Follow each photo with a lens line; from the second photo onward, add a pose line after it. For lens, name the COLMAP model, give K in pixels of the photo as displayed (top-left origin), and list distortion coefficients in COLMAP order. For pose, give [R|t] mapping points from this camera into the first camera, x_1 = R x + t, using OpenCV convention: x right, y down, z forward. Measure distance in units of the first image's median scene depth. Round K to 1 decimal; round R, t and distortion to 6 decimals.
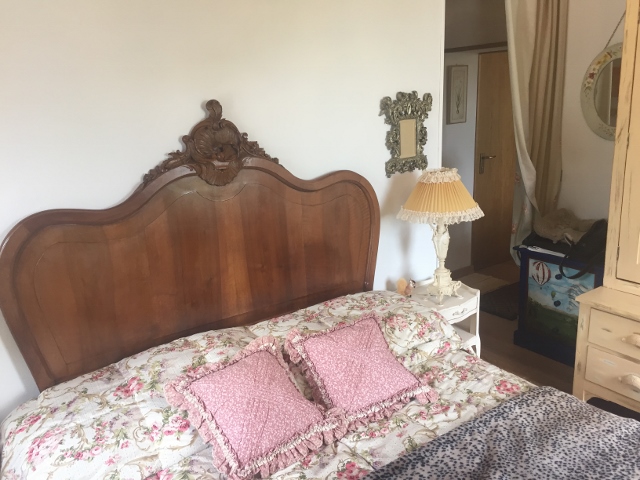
lens RADIAL K [[549.2, 0, 320.0], [0, 549.2, 240.0], [0, 0, 1]] dist [0.083424, -0.106035]
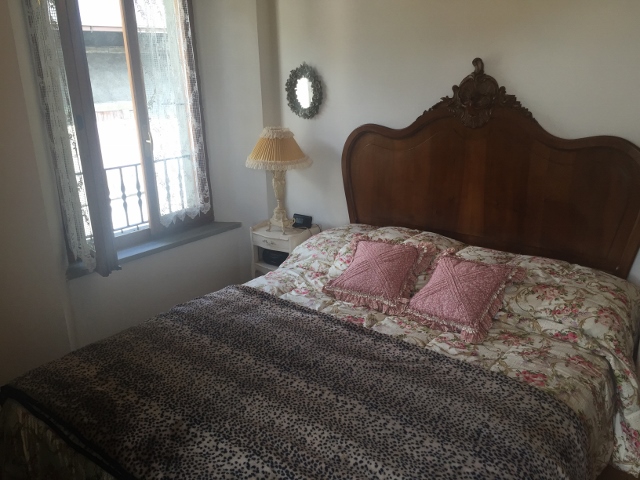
lens RADIAL K [[549.2, 0, 320.0], [0, 549.2, 240.0], [0, 0, 1]] dist [0.083424, -0.106035]
pose [[0.261442, 0.324946, -0.908877, 0.919486], [-0.232188, 0.935150, 0.267550, -0.111177], [0.936876, 0.141082, 0.319936, 0.289339]]
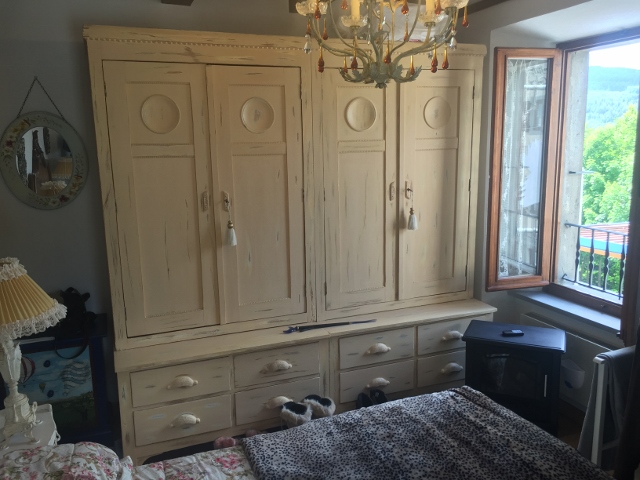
lens RADIAL K [[549.2, 0, 320.0], [0, 549.2, 240.0], [0, 0, 1]] dist [0.083424, -0.106035]
pose [[0.236718, -0.138424, 0.961667, -0.433162], [0.258379, 0.963125, 0.075033, -0.114879], [-0.936592, 0.230712, 0.263755, 0.463013]]
